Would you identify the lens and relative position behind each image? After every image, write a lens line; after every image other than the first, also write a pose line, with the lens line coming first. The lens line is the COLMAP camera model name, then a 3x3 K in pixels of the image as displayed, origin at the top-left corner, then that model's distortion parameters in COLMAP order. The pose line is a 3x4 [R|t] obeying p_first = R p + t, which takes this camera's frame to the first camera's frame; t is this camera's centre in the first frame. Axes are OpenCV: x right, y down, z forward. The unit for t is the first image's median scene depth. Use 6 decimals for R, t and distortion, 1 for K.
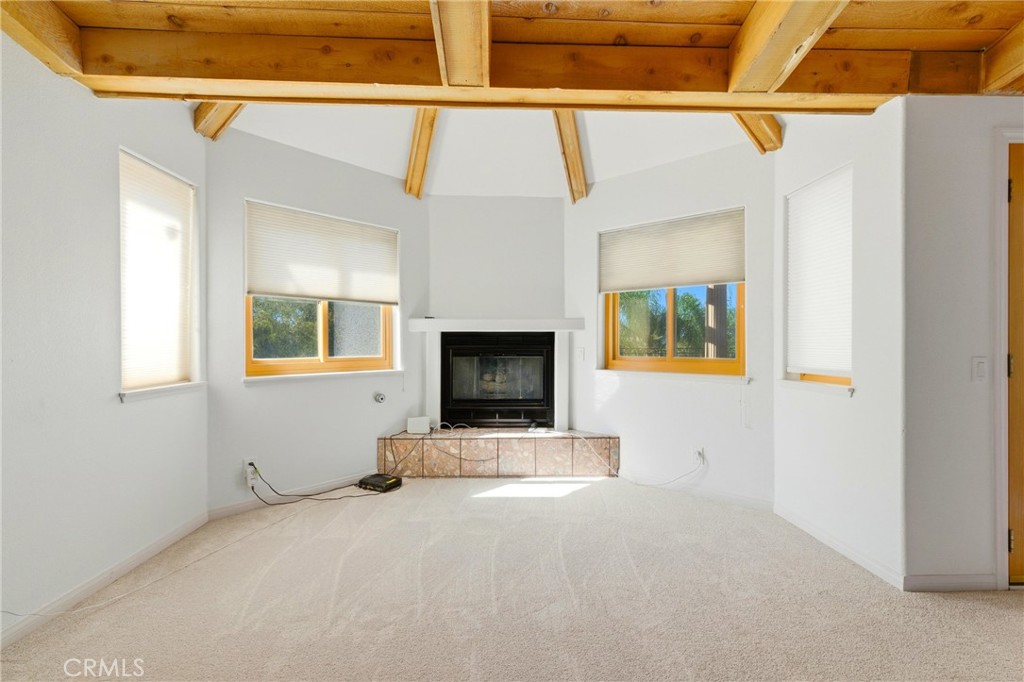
lens RADIAL K [[439.9, 0, 512.0], [0, 439.9, 341.0], [0, 0, 1]] dist [-0.000402, -0.000079]
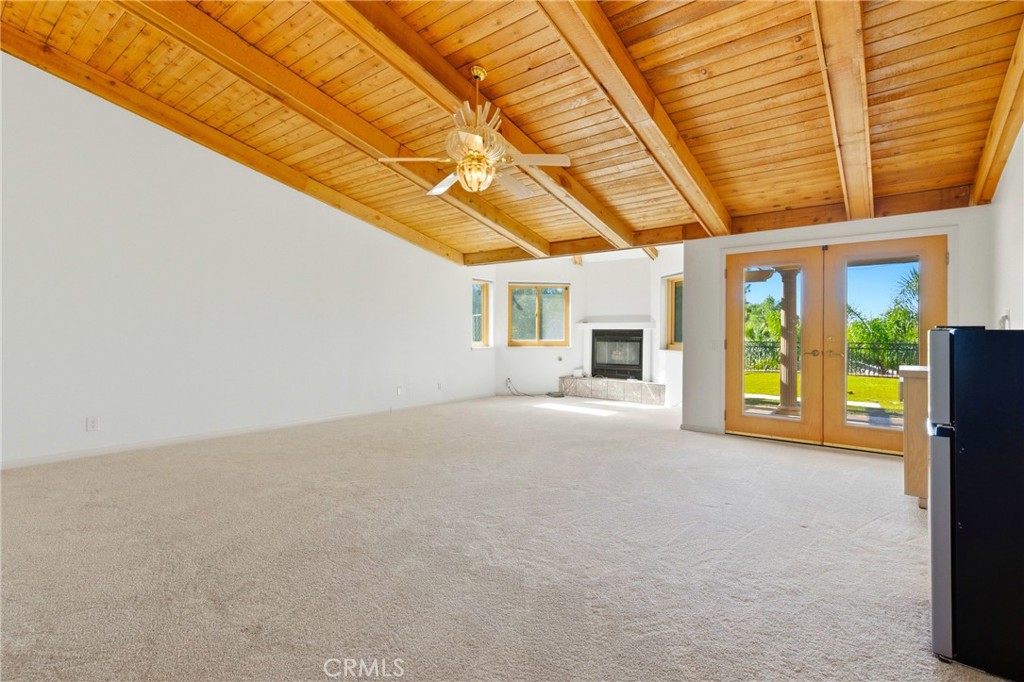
lens RADIAL K [[479.9, 0, 512.0], [0, 479.9, 341.0], [0, 0, 1]] dist [-0.000182, -0.000028]
pose [[0.760909, 0.017209, -0.648630, 1.028500], [-0.010100, 0.999841, 0.014679, 0.004467], [0.648780, -0.004618, 0.760962, -0.955587]]
